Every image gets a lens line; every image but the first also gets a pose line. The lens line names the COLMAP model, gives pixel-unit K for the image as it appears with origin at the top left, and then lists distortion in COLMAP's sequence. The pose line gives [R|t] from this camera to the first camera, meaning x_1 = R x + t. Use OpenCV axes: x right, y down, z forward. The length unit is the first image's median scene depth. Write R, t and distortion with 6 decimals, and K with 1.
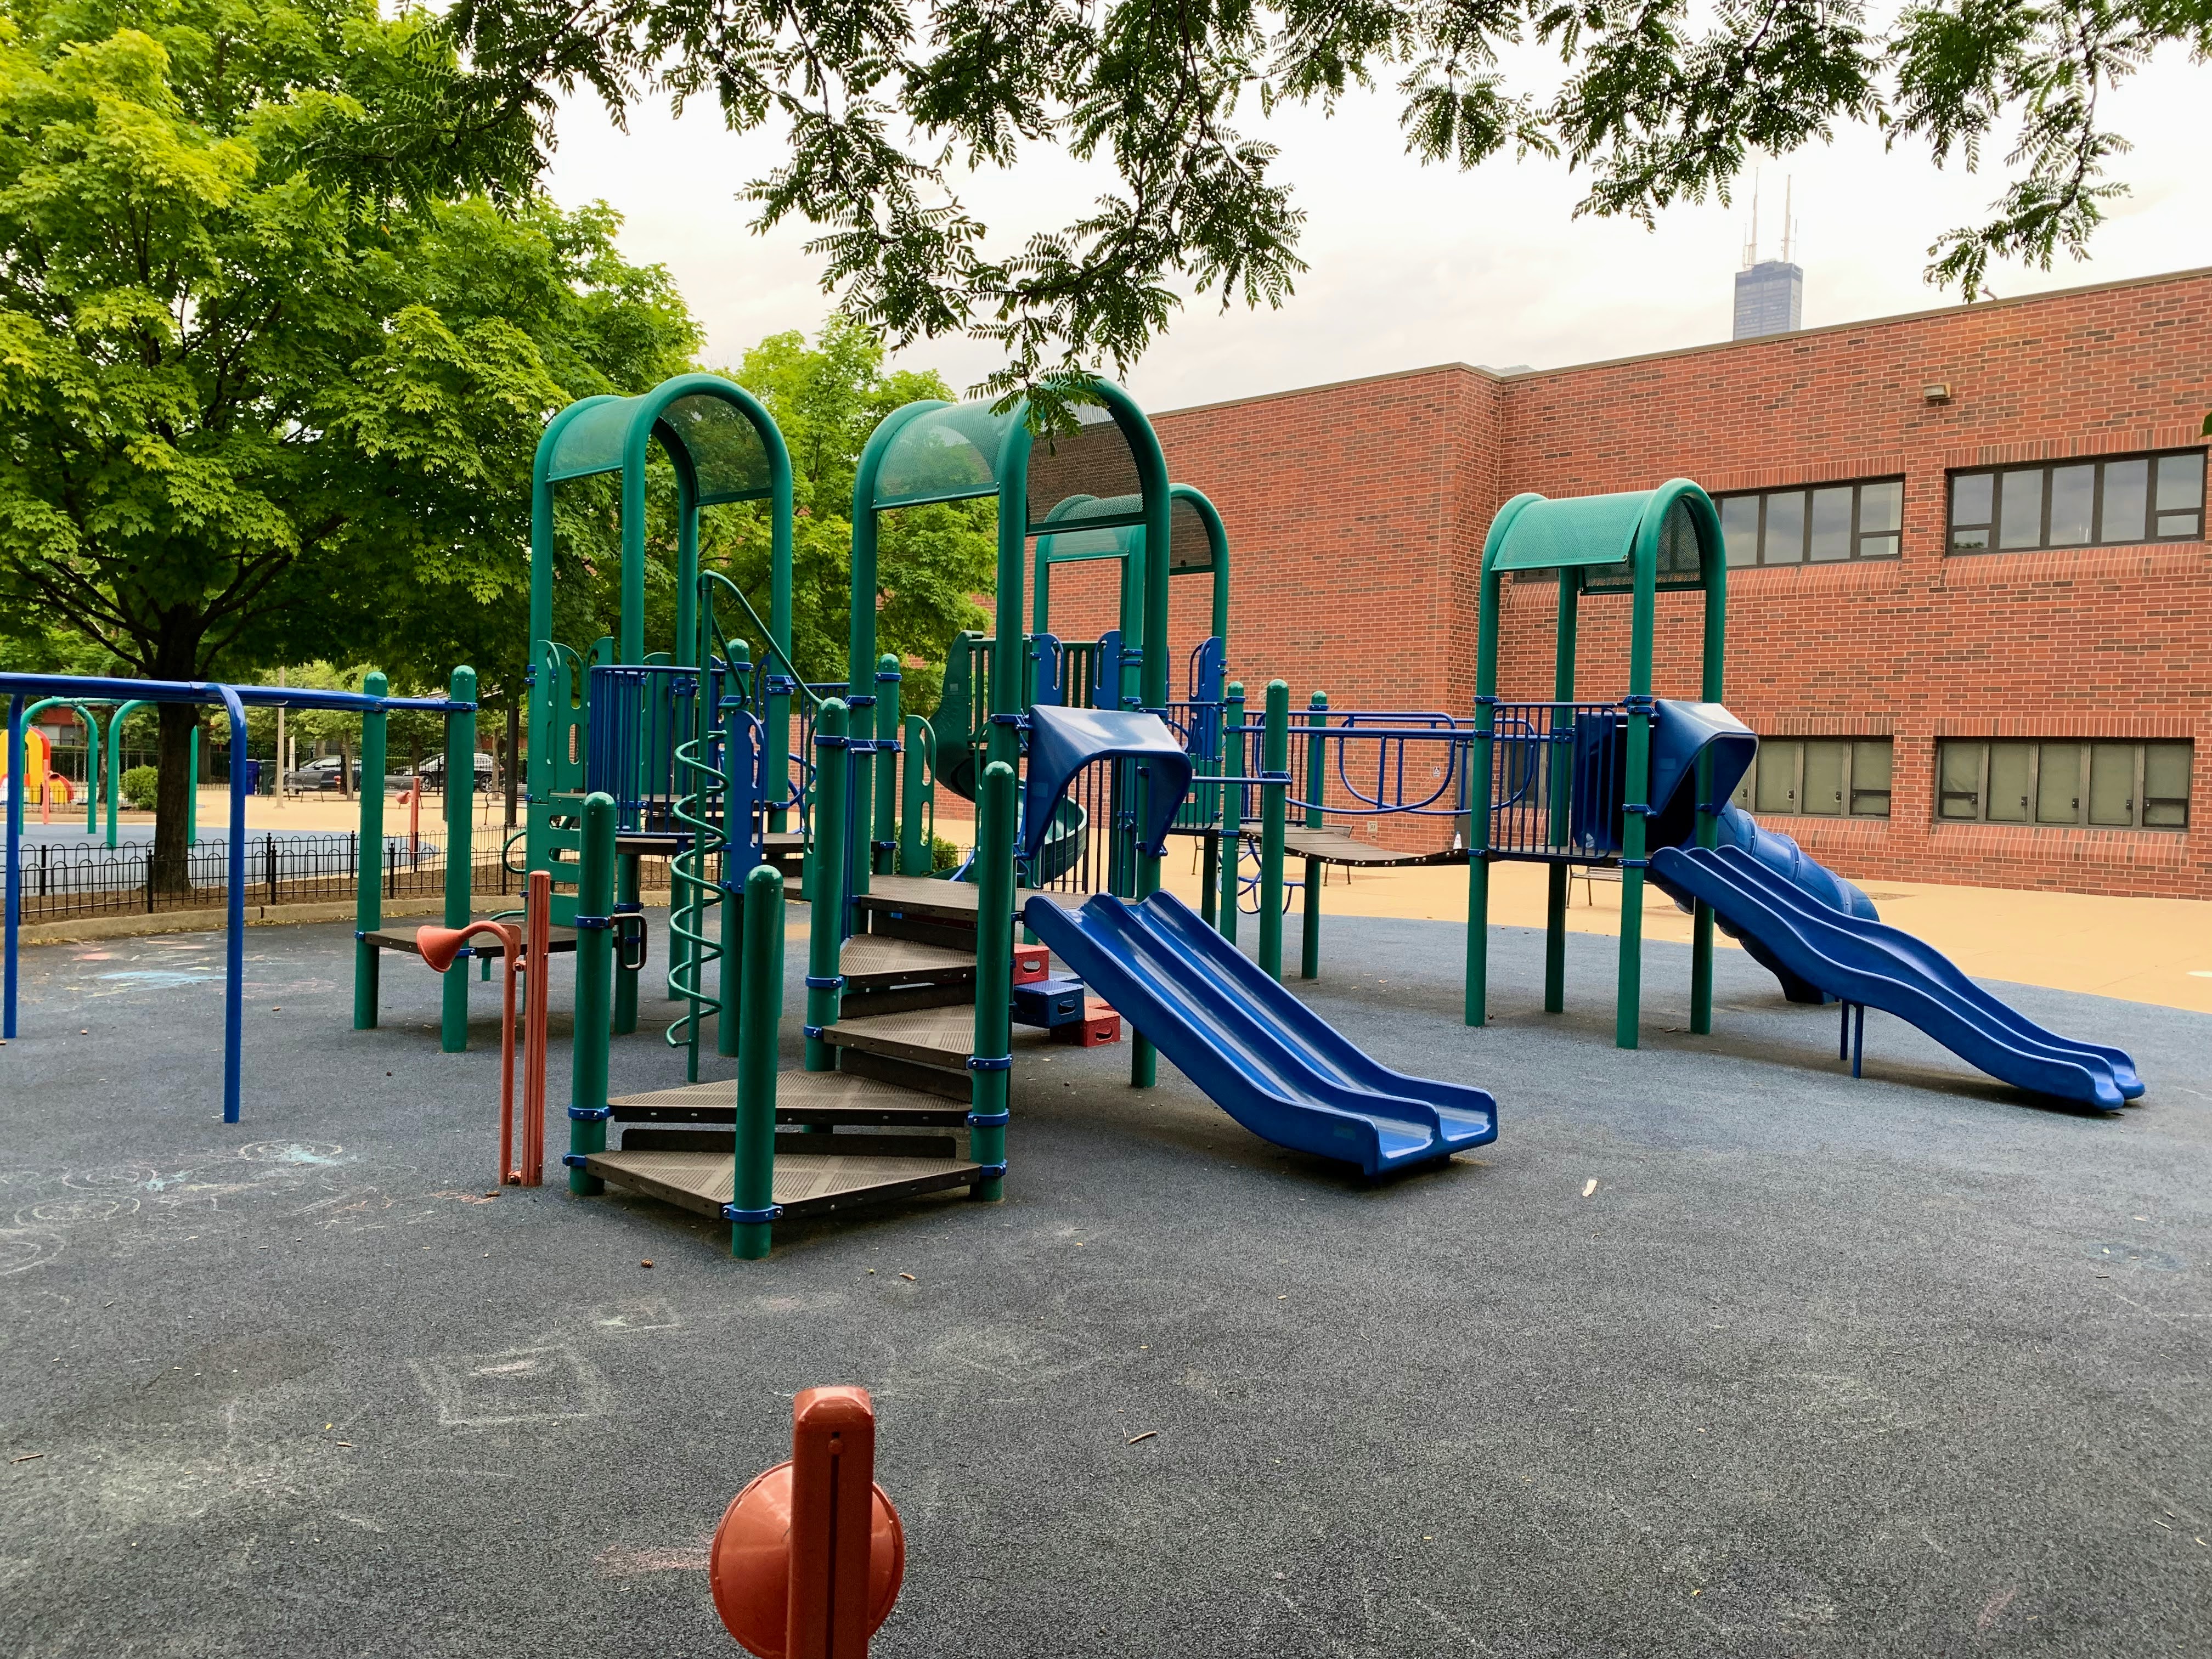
lens RADIAL K [[1684.7, 0, 1105.4], [0, 1684.7, 824.1], [0, 0, 1]] dist [0.013976, -0.000188]
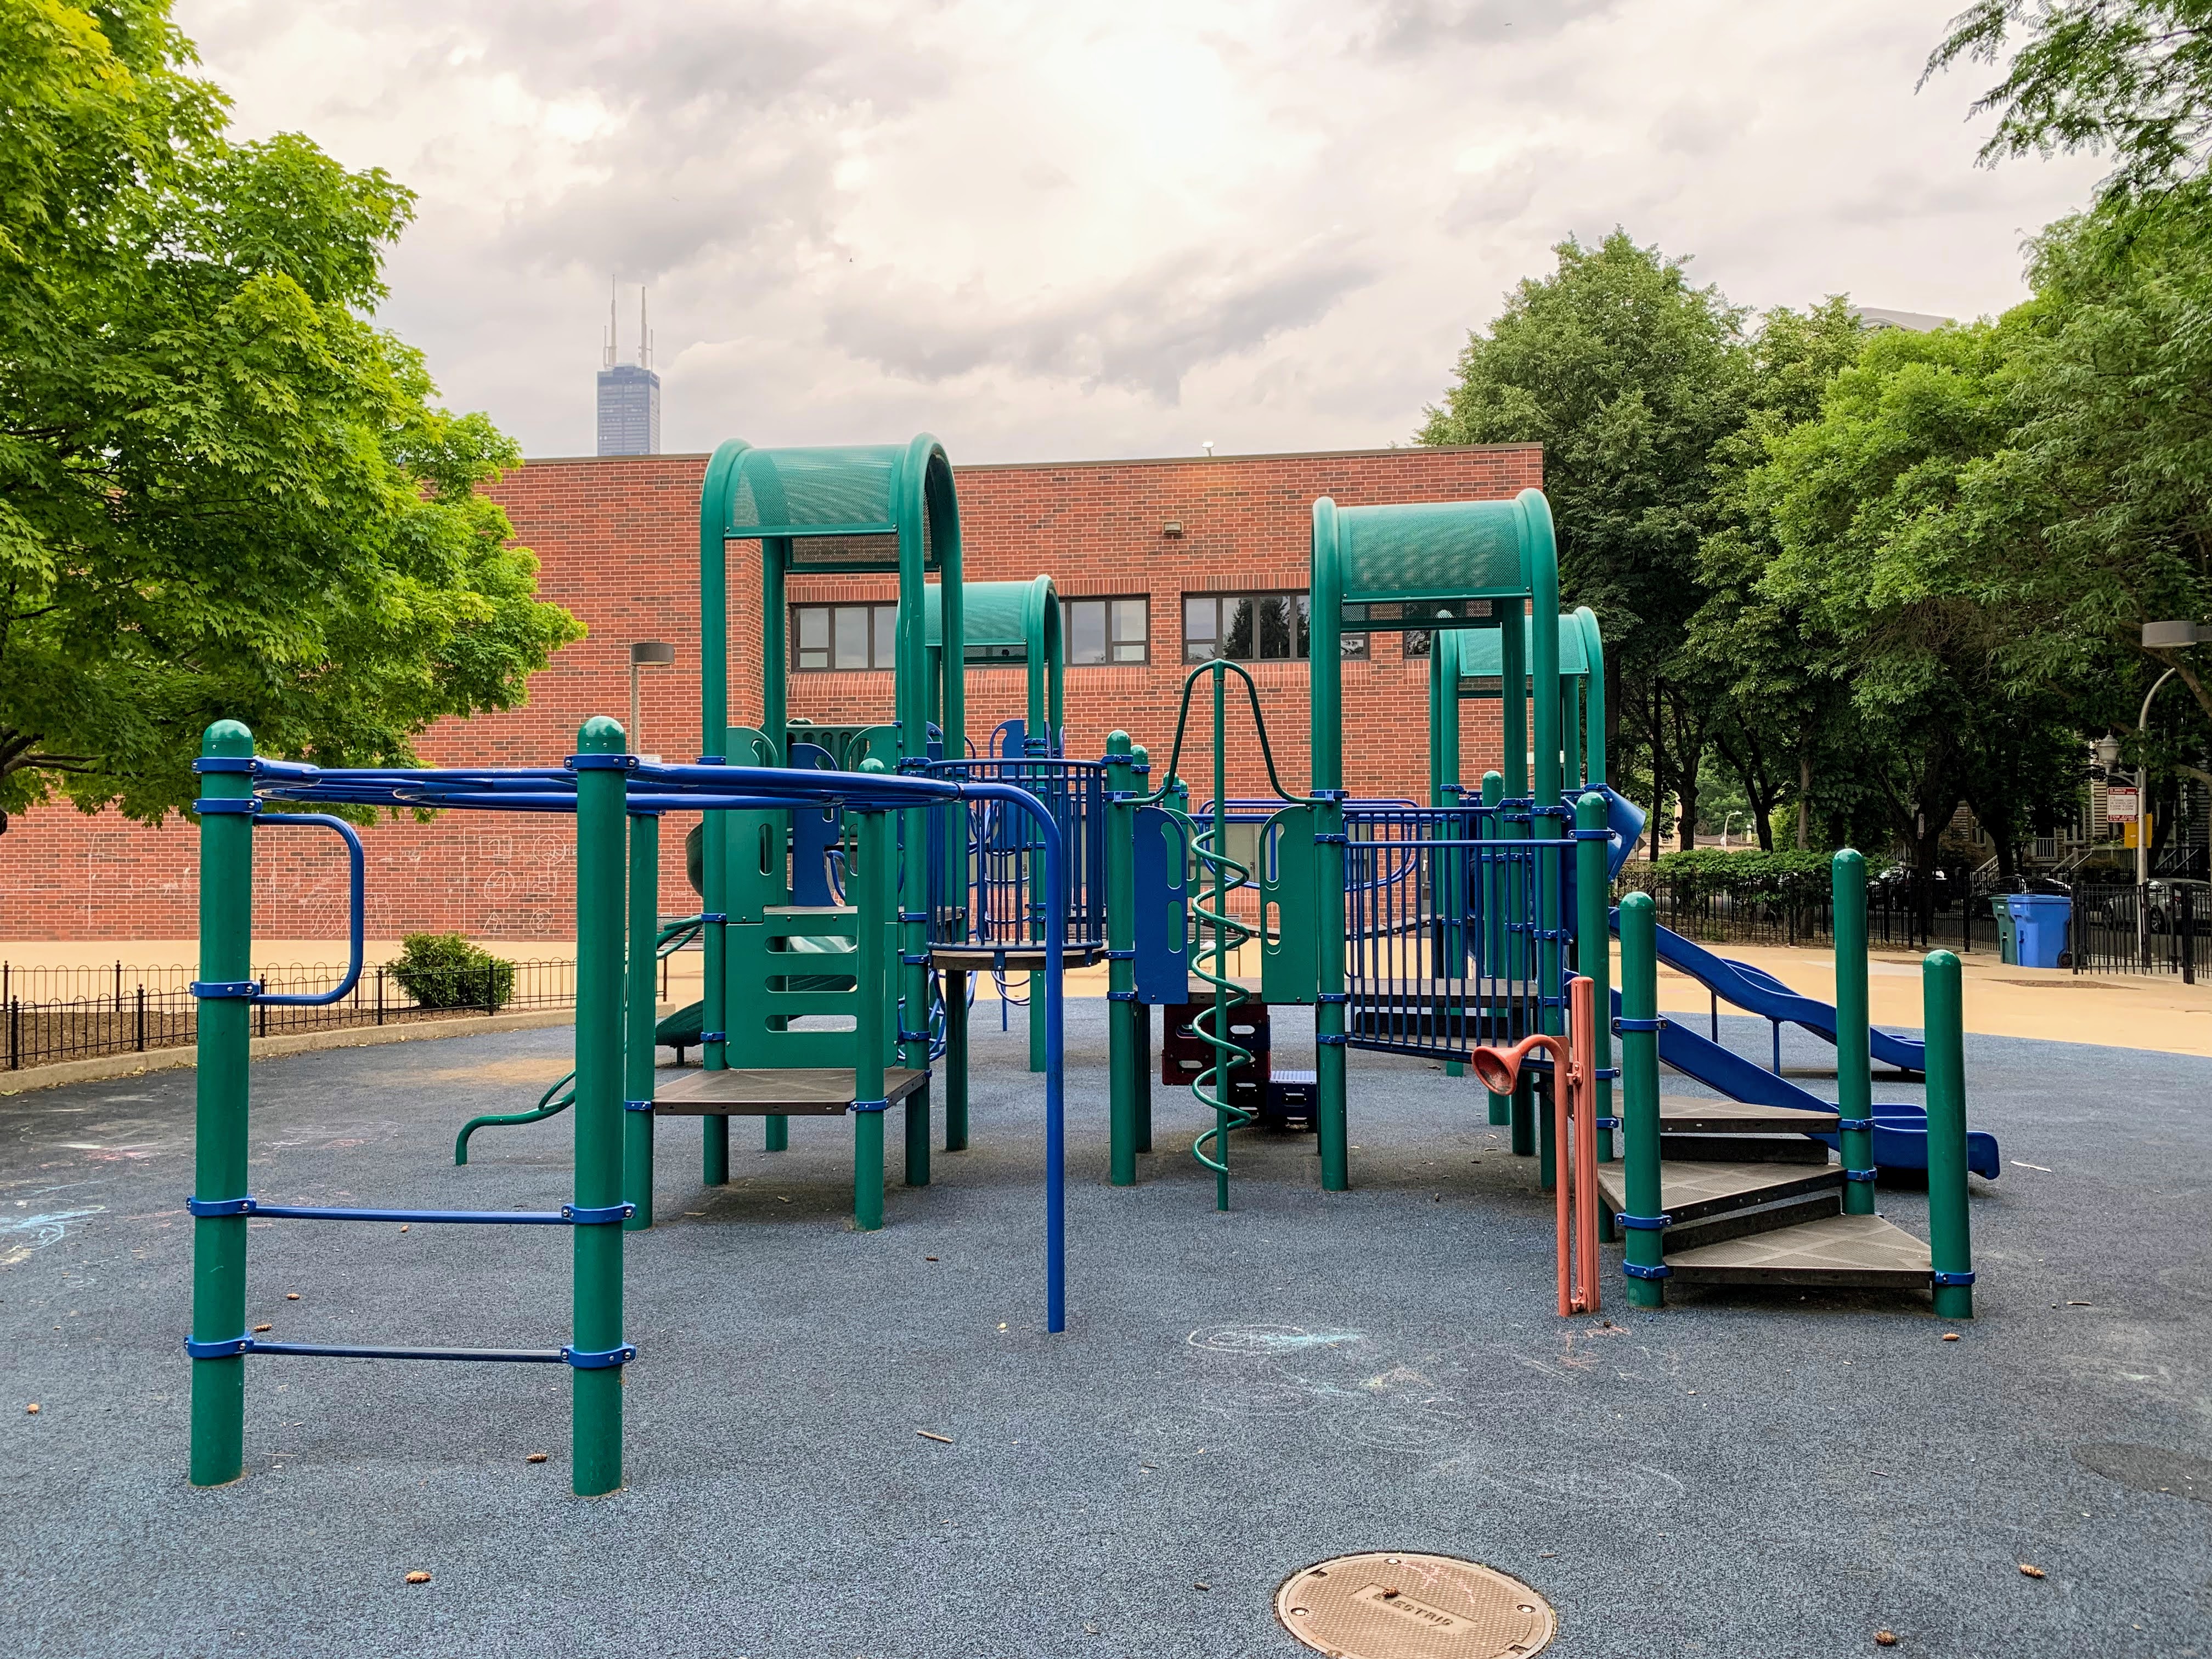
lens RADIAL K [[1681.3, 0, 1106.7], [0, 1681.3, 837.9], [0, 0, 1]] dist [0.003252, -0.001738]
pose [[0.795866, -0.024712, 0.604968, -0.258863], [0.049114, 0.998509, -0.023825, -0.010141], [-0.603477, 0.048674, 0.795893, 0.090617]]
